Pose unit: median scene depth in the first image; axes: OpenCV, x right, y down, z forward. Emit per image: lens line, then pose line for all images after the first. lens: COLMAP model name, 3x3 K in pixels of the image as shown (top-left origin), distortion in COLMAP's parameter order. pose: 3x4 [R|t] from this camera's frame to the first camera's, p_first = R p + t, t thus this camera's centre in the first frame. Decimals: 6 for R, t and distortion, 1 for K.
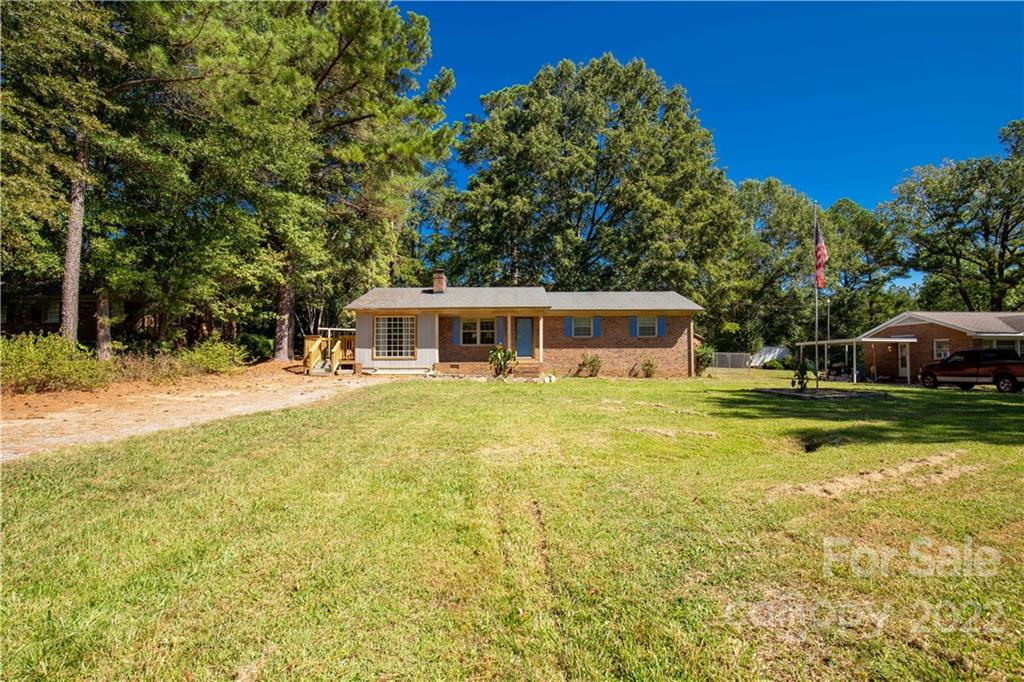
lens RADIAL K [[470.6, 0, 510.8], [0, 470.6, 345.5], [0, 0, 1]] dist [-0.011134, 0.001545]
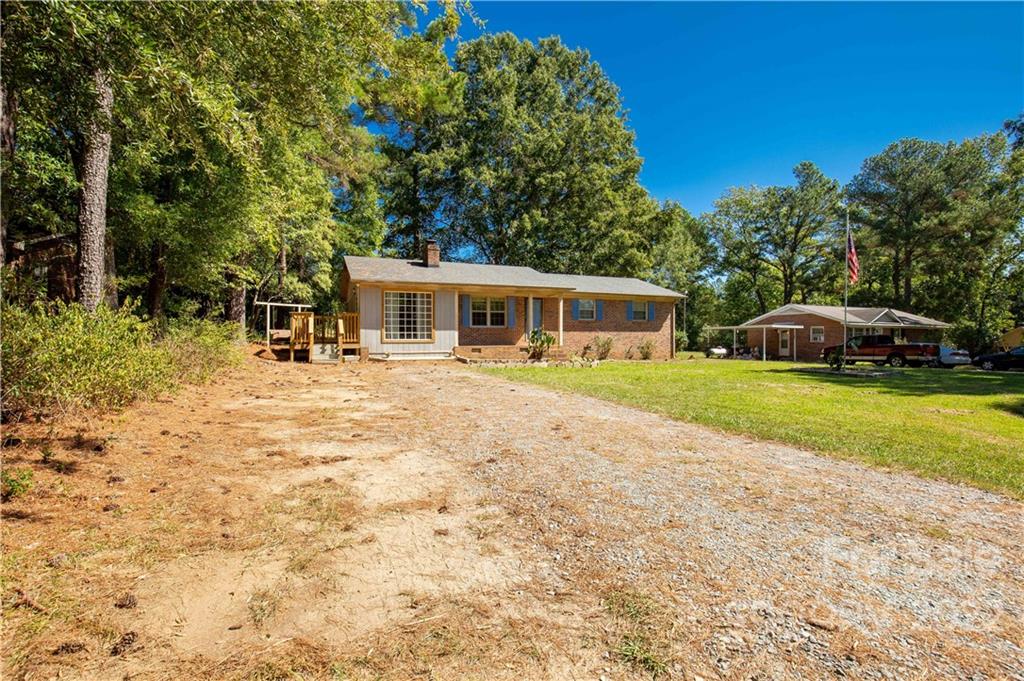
lens RADIAL K [[470.6, 0, 513.2], [0, 470.6, 337.9], [0, 0, 1]] dist [-0.011134, 0.001545]
pose [[0.924638, 0.002877, 0.380837, -0.390657], [-0.012675, 0.999650, 0.023223, -0.000981], [-0.380637, -0.026300, 0.924350, 0.140357]]
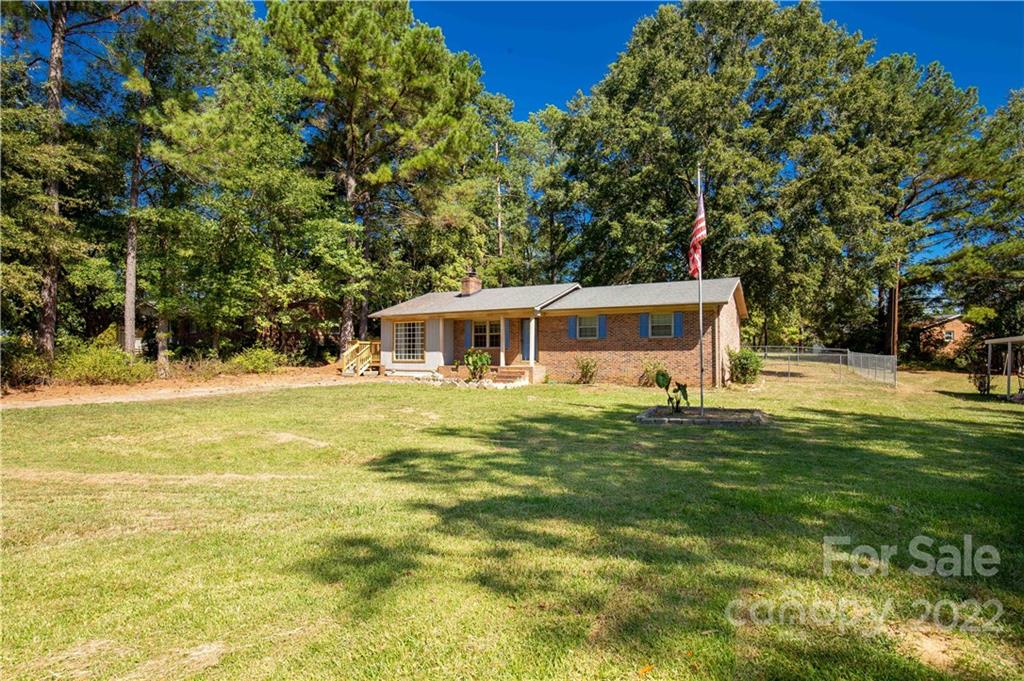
lens RADIAL K [[529.7, 0, 515.5], [0, 529.7, 344.8], [0, 0, 1]] dist [0.006776, 0.000386]
pose [[0.882704, -0.006965, -0.469878, 0.527481], [0.011581, 0.999909, 0.006936, -0.015332], [0.469787, -0.011564, 0.882704, 0.048393]]
